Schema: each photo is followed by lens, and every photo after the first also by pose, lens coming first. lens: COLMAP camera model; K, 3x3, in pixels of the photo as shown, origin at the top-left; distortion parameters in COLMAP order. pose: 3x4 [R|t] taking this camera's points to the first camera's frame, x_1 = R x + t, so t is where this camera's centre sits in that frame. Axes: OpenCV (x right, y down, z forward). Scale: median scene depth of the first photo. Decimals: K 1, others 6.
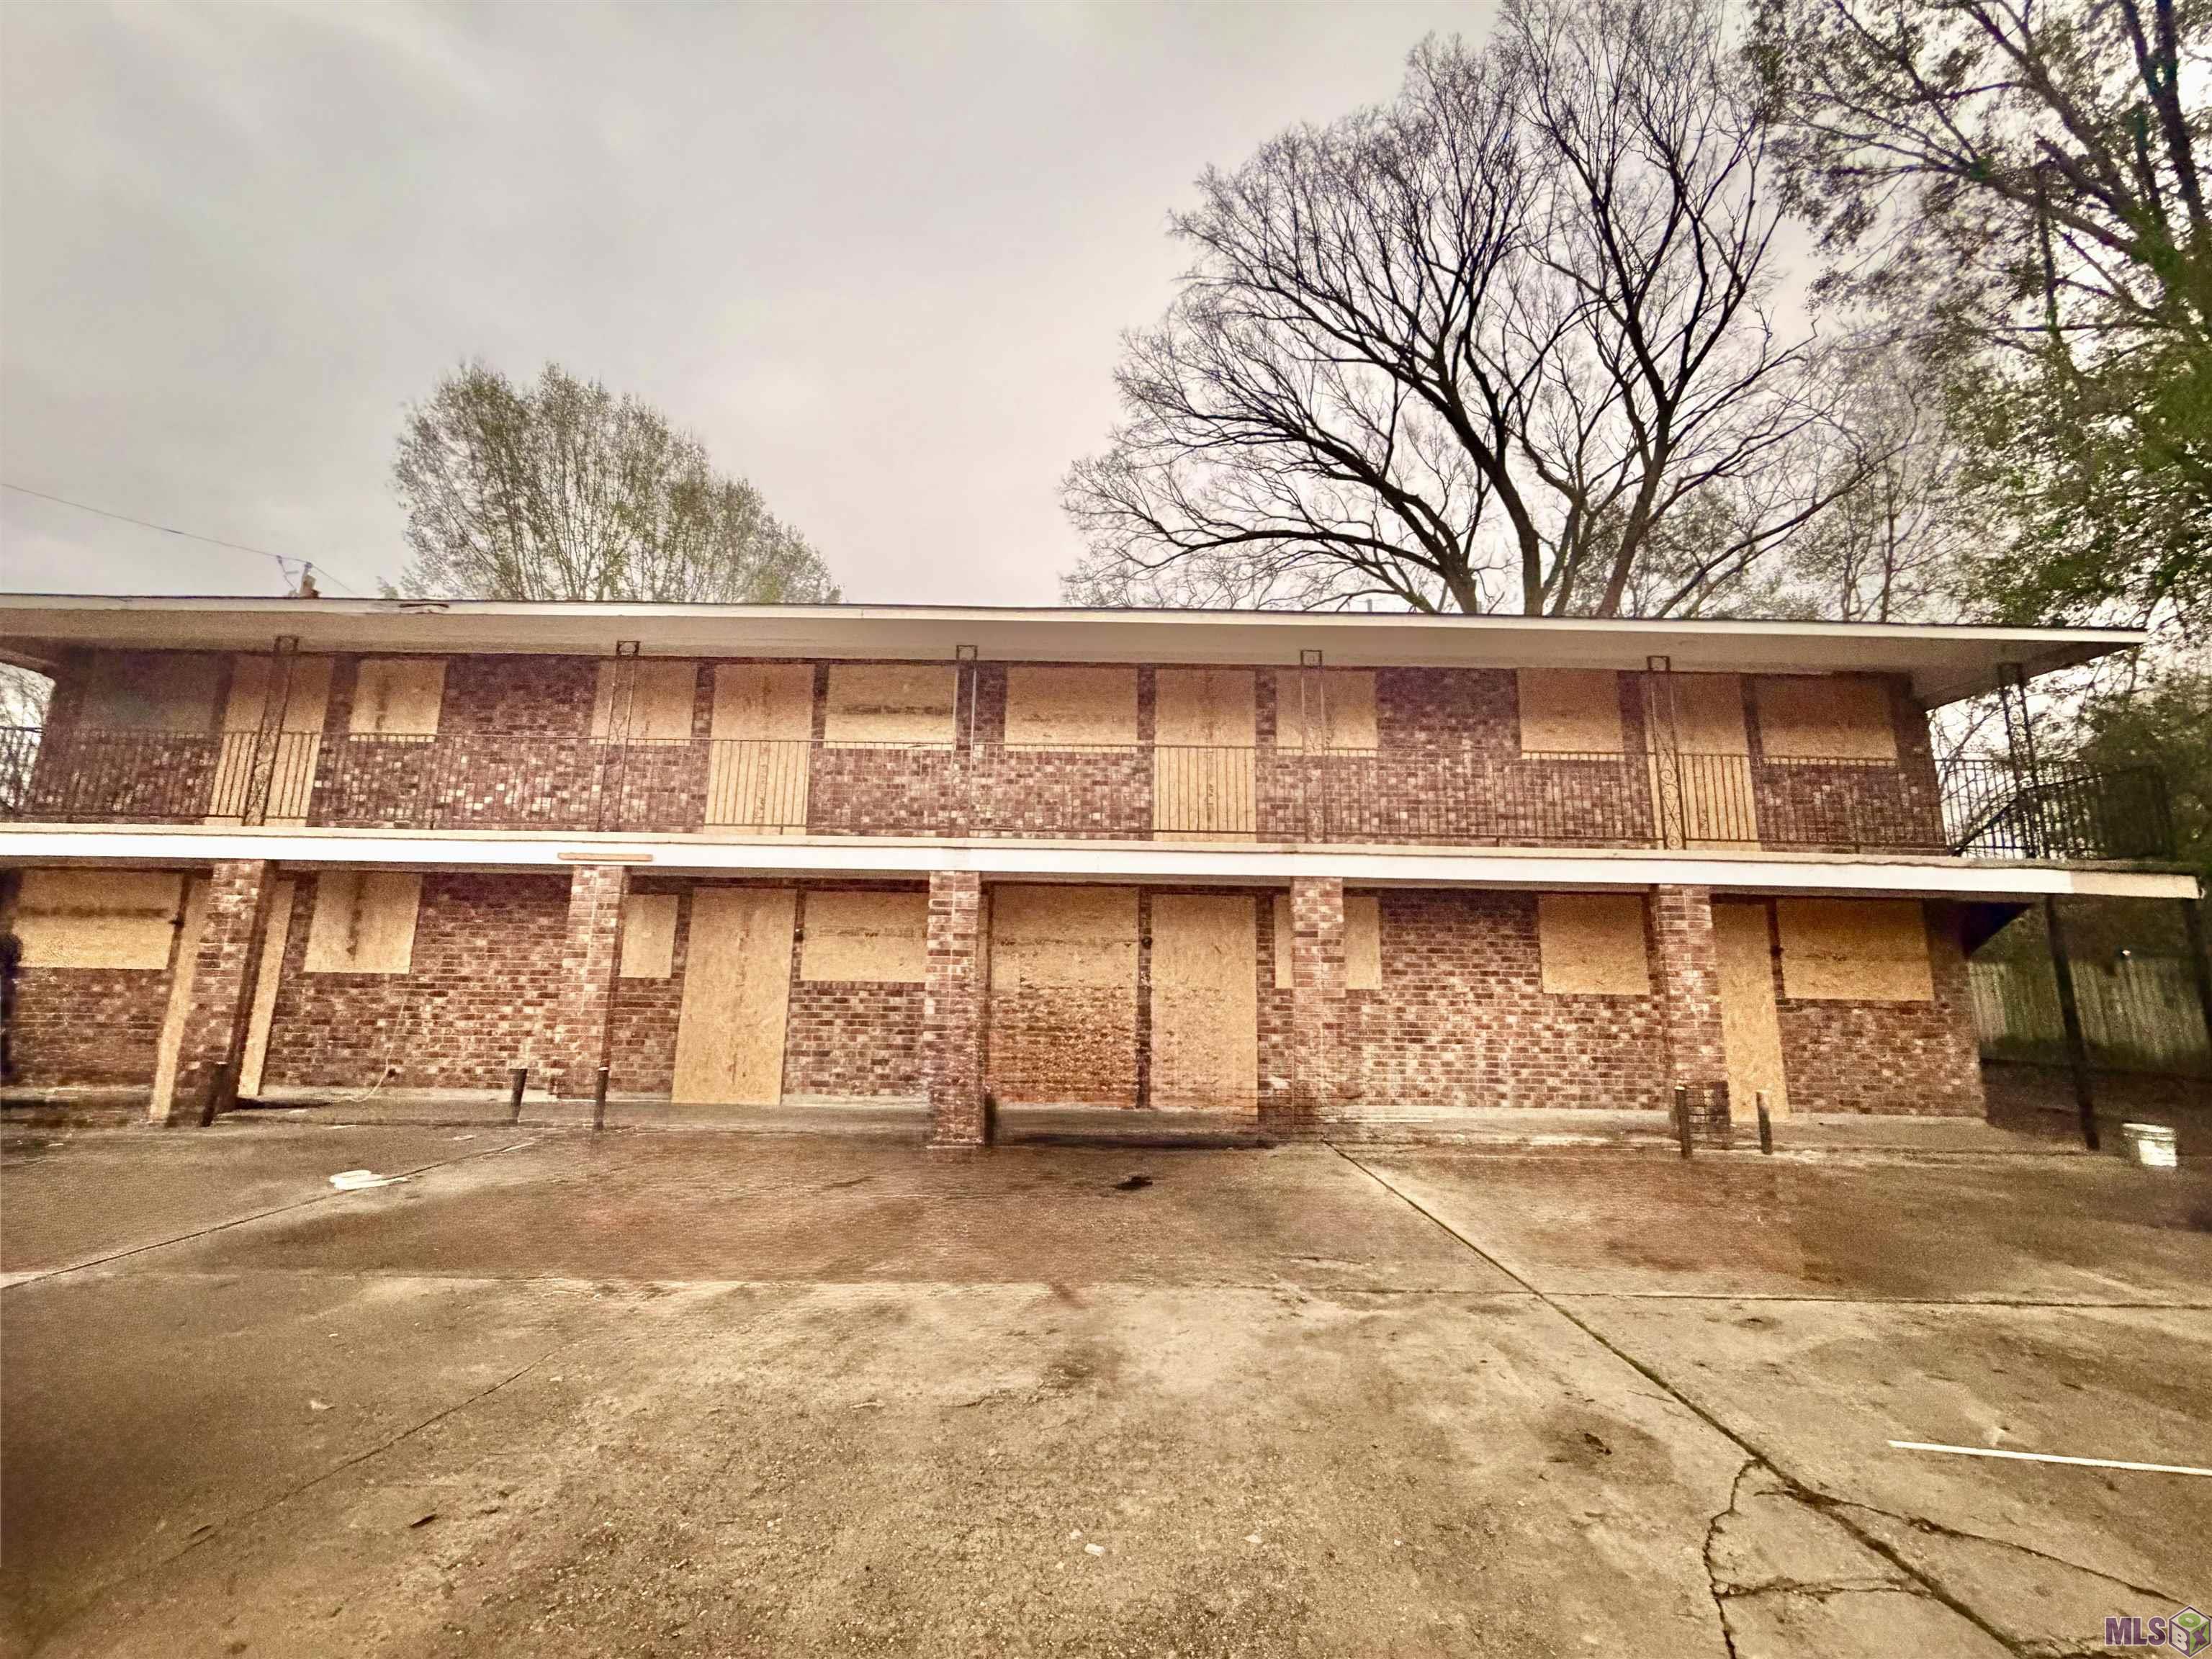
lens RADIAL K [[884.0, 0, 1106.3], [0, 884.0, 845.8], [0, 0, 1]] dist [-0.000019, 0.000315]
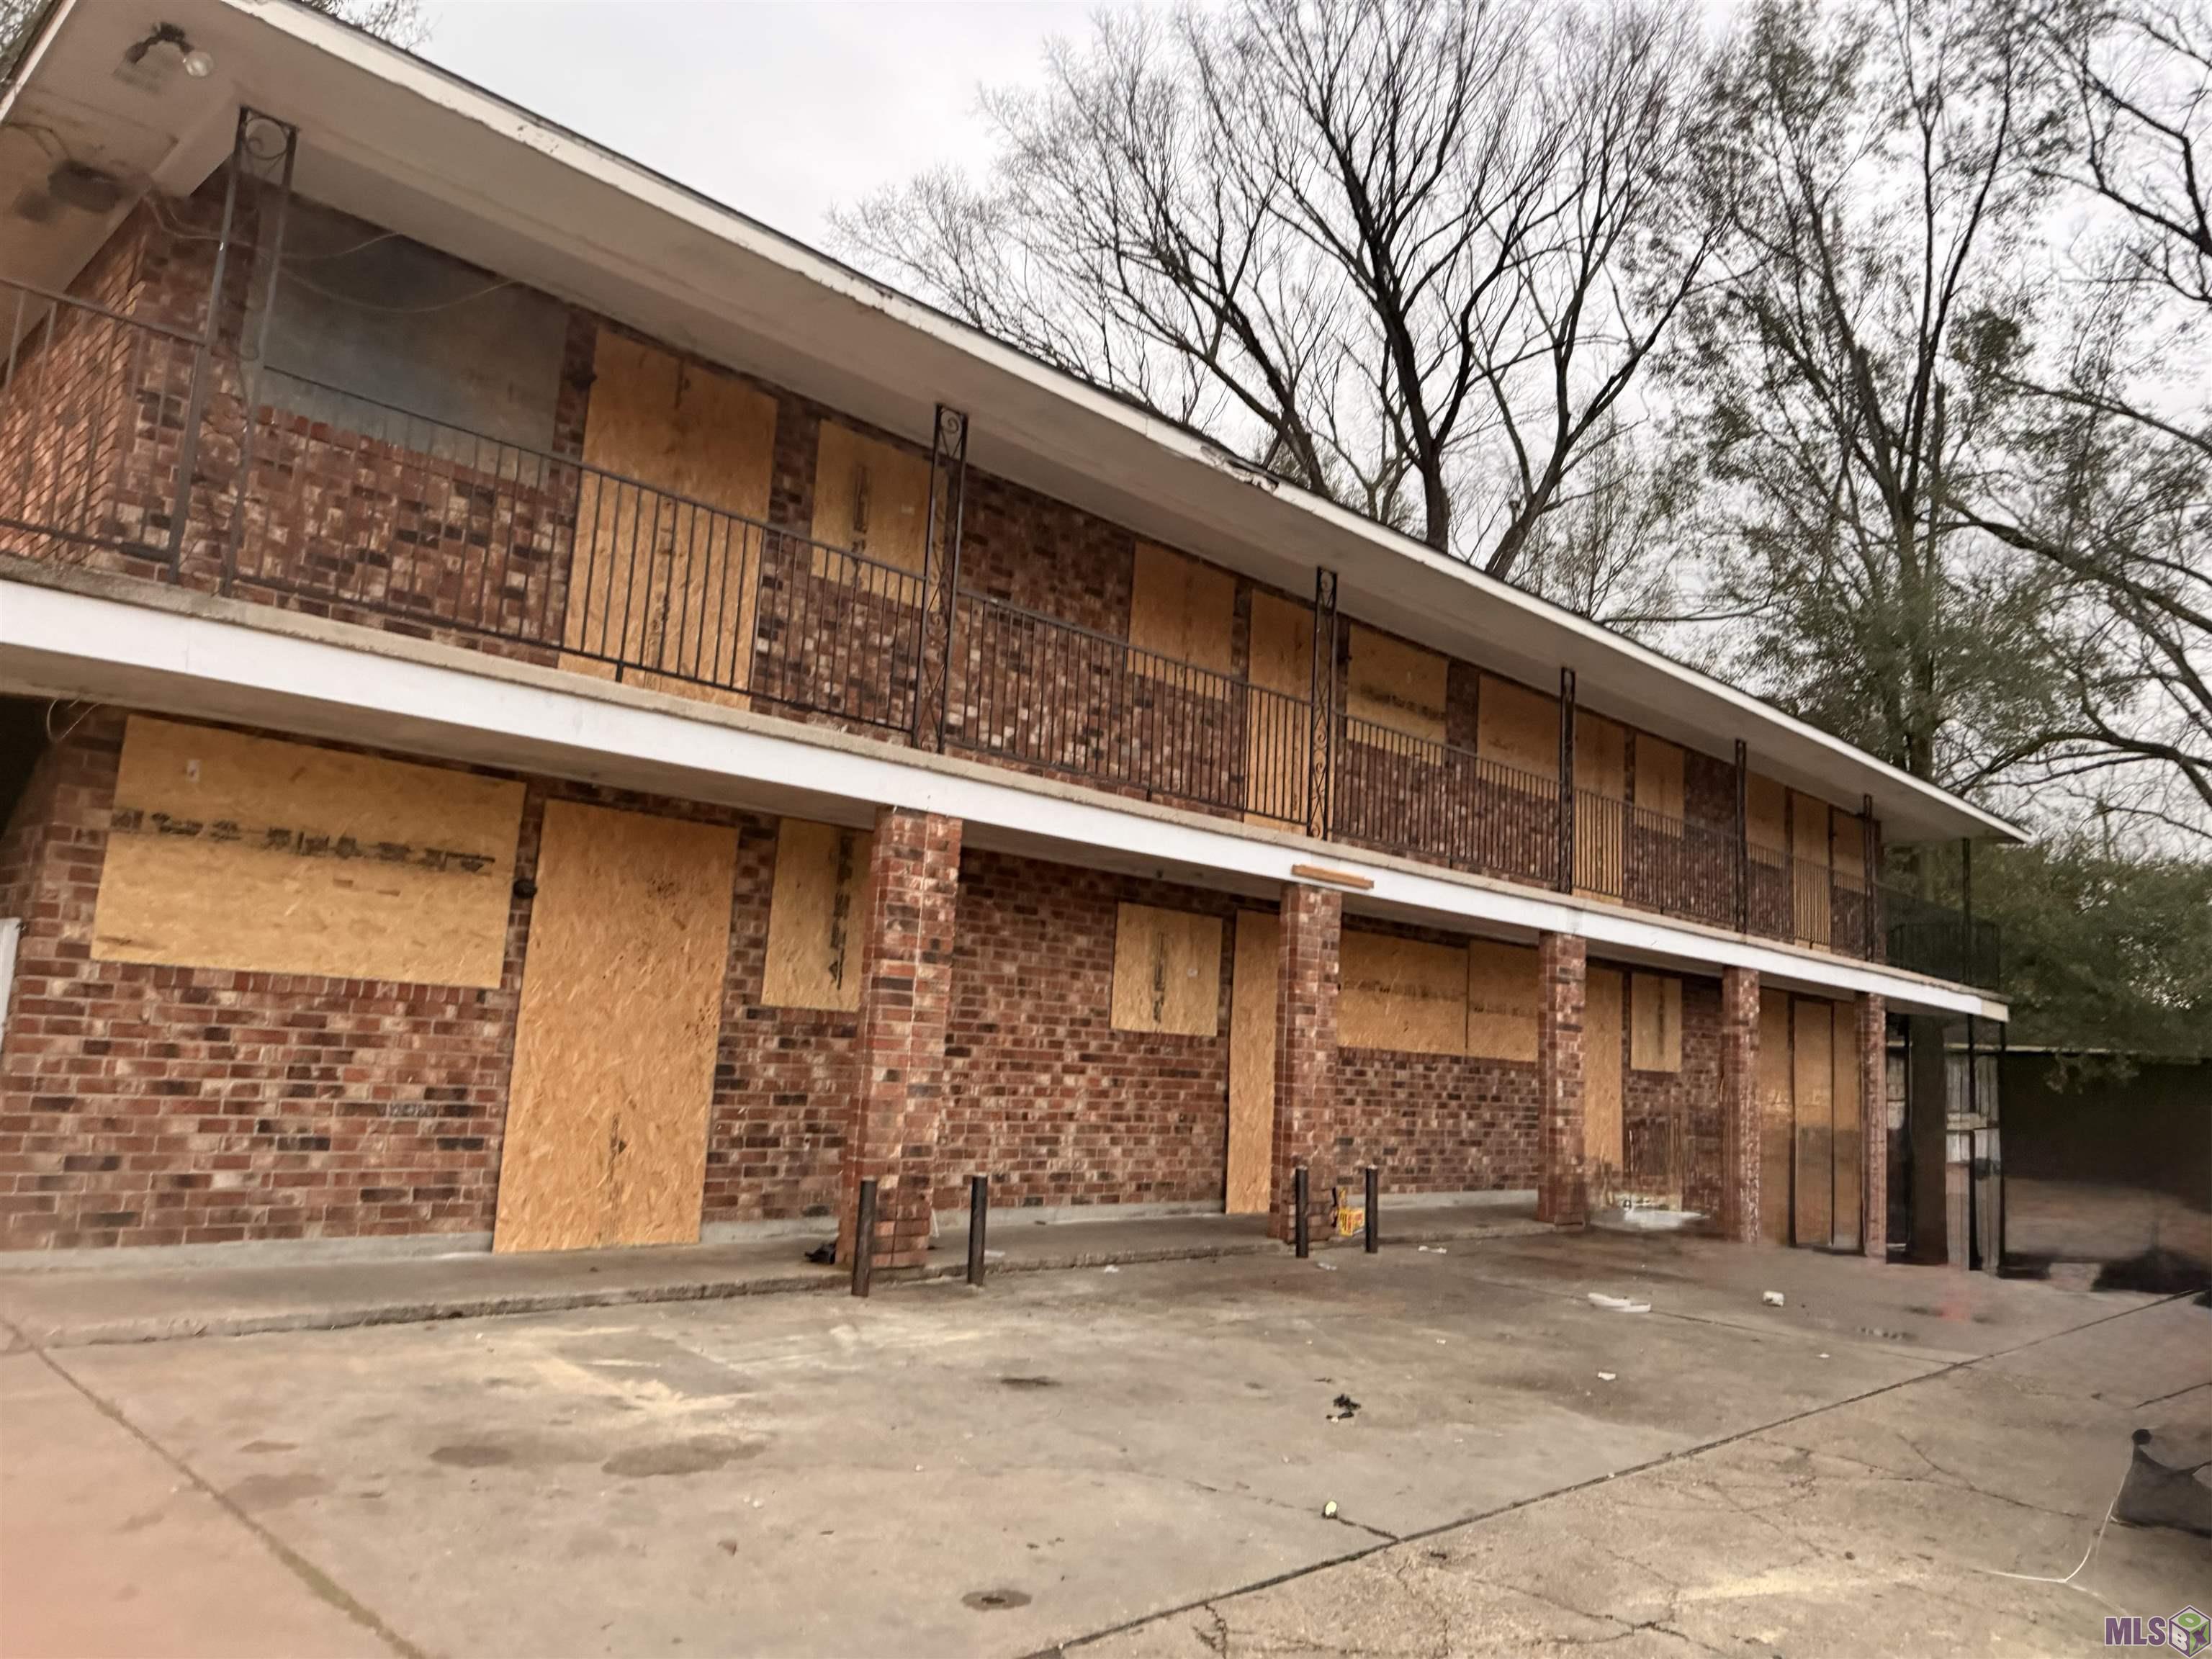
lens RADIAL K [[1534.8, 0, 1105.9], [0, 1534.8, 834.8], [0, 0, 1]] dist [0.092693, -0.005459]
pose [[0.704783, 0.121886, 0.698874, -1.428473], [-0.154850, 0.987806, -0.016117, 0.024949], [-0.692317, -0.096861, 0.715063, 0.206674]]
